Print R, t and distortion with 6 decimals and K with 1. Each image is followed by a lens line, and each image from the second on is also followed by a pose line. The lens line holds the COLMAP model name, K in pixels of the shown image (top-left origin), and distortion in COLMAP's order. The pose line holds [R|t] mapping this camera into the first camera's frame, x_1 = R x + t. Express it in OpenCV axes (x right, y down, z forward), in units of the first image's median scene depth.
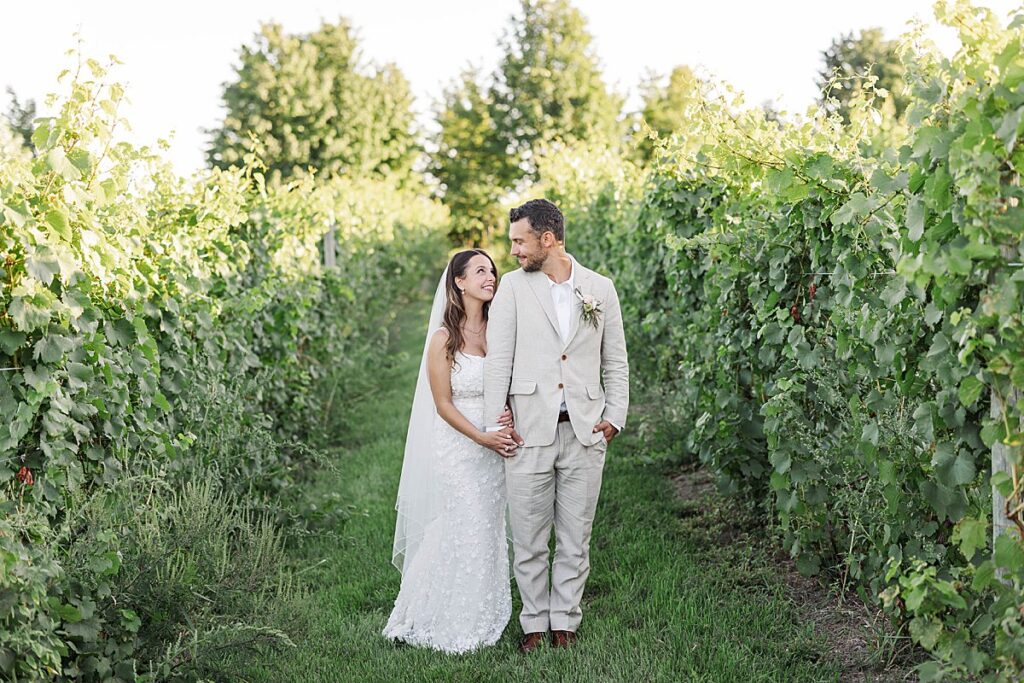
lens RADIAL K [[1457.7, 0, 530.9], [0, 1457.7, 340.9], [0, 0, 1]] dist [0.002920, 0.031428]
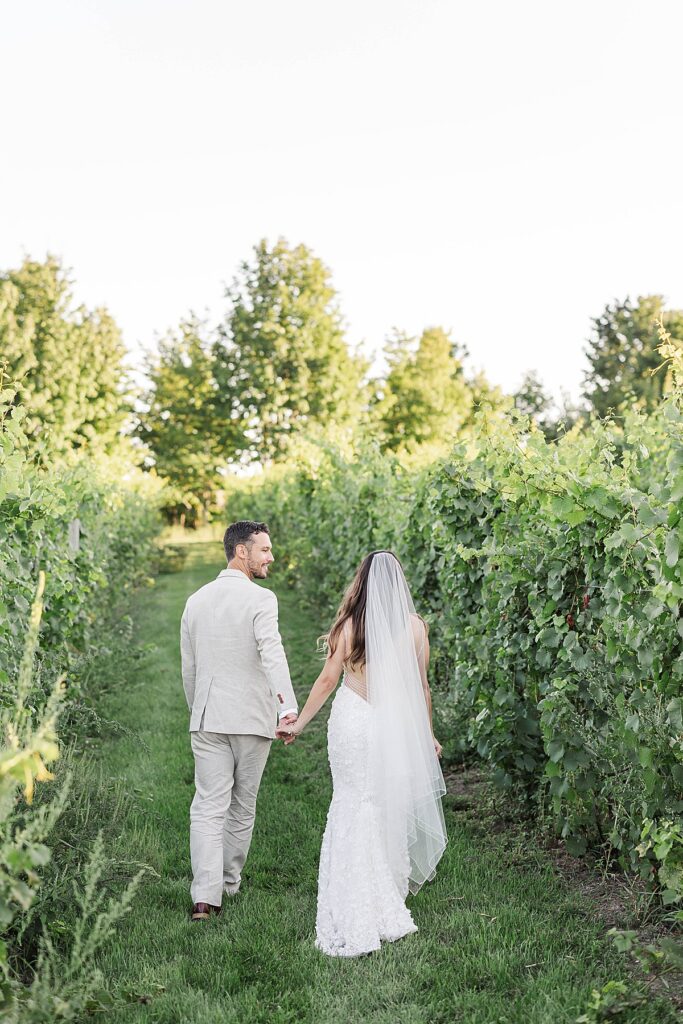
lens RADIAL K [[1755.5, 0, 340.6], [0, 1755.5, 442.1], [0, 0, 1]] dist [0.006965, -0.063878]
pose [[0.997377, 0.047329, 0.054768, -0.035070], [-0.040887, 0.992719, -0.113303, 0.002331], [-0.059732, 0.110766, 0.992050, -0.160828]]
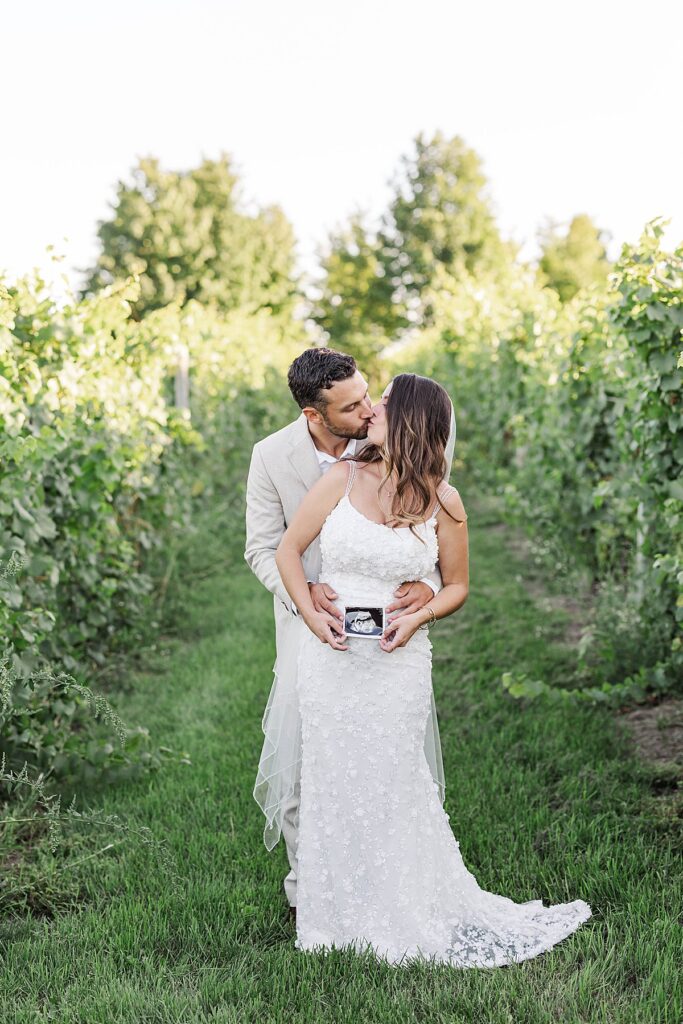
lens RADIAL K [[1479.0, 0, 341.5], [0, 1479.0, 512.0], [0, 0, 1]] dist [0.003013, 0.026126]
pose [[0.998413, 0.032540, -0.045971, -0.006911], [-0.032108, 0.999433, 0.010106, -0.004618], [0.046273, -0.008614, 0.998892, 0.186269]]
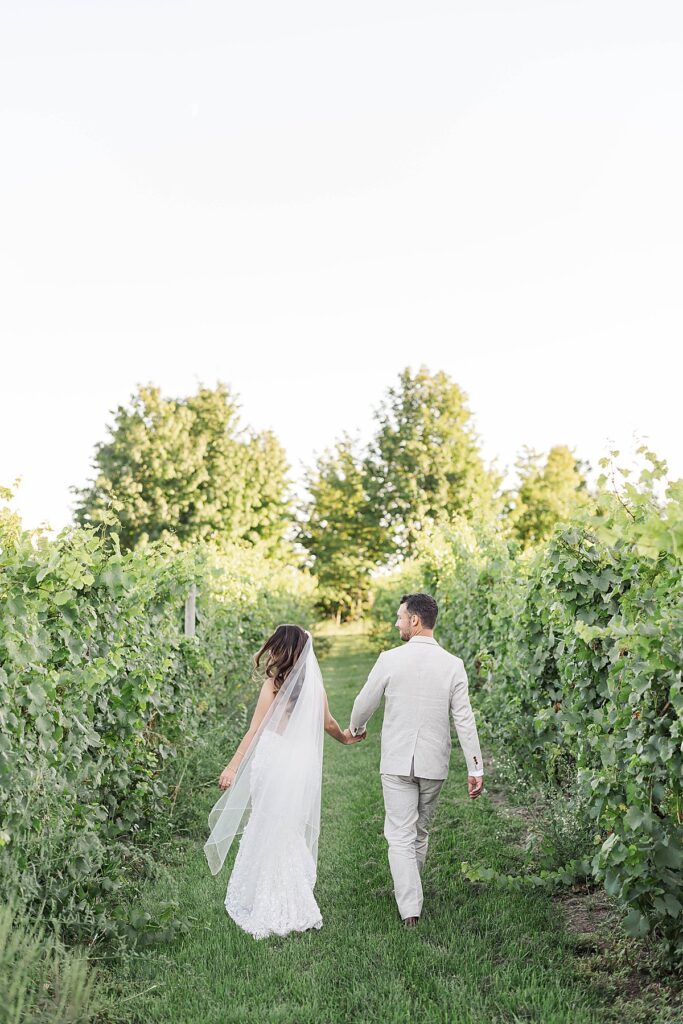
lens RADIAL K [[1479.0, 0, 341.5], [0, 1479.0, 512.0], [0, 0, 1]] dist [0.003013, 0.026126]
pose [[0.998191, 0.043687, -0.041311, -0.005277], [-0.048945, 0.989459, -0.136290, -0.005581], [0.034922, 0.138065, 0.989807, 0.061418]]
